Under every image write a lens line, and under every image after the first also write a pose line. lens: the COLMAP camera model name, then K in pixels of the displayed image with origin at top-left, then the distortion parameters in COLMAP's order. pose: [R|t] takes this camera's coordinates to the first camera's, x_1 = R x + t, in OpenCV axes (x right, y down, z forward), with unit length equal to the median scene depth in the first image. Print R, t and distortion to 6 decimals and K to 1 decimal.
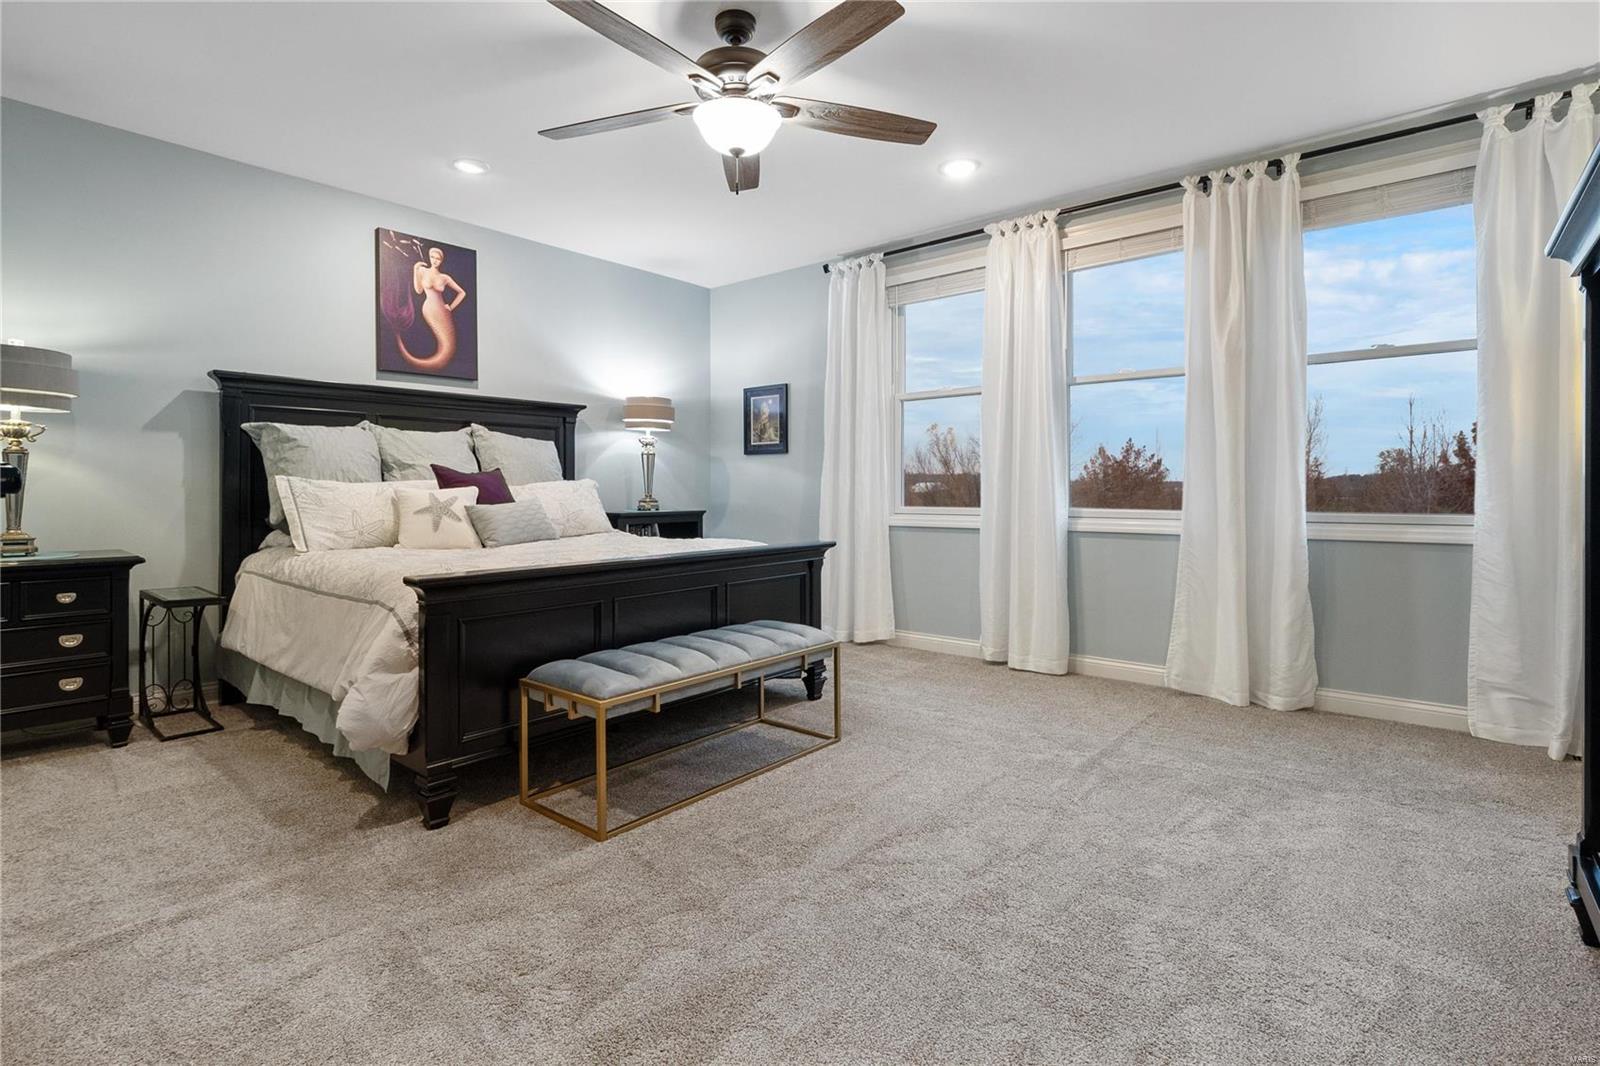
lens RADIAL K [[755.9, 0, 797.9], [0, 755.9, 492.8], [0, 0, 1]] dist [-0.001095, -0.000348]
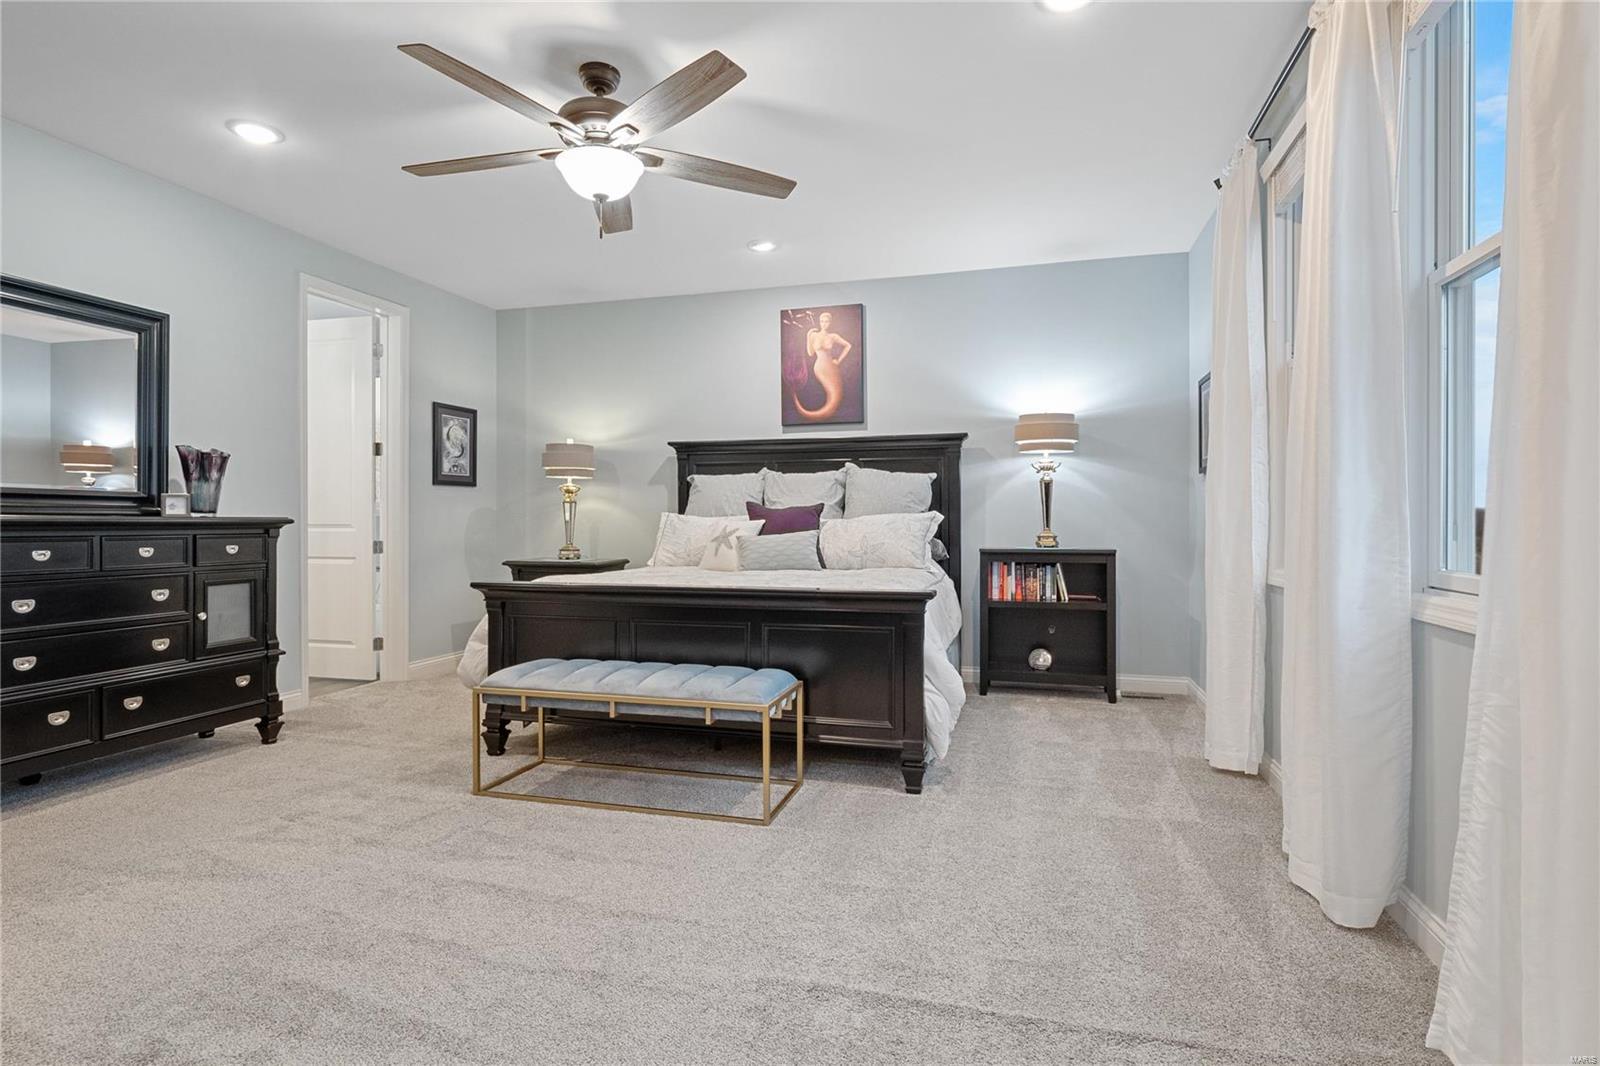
lens RADIAL K [[783.5, 0, 792.2], [0, 783.5, 518.4], [0, 0, 1]] dist [-0.001933, -0.000847]
pose [[0.417795, -0.007412, -0.908511, 0.589750], [-0.004604, 0.999937, -0.010275, 0.001470], [0.908529, 0.008476, 0.417735, 0.465659]]
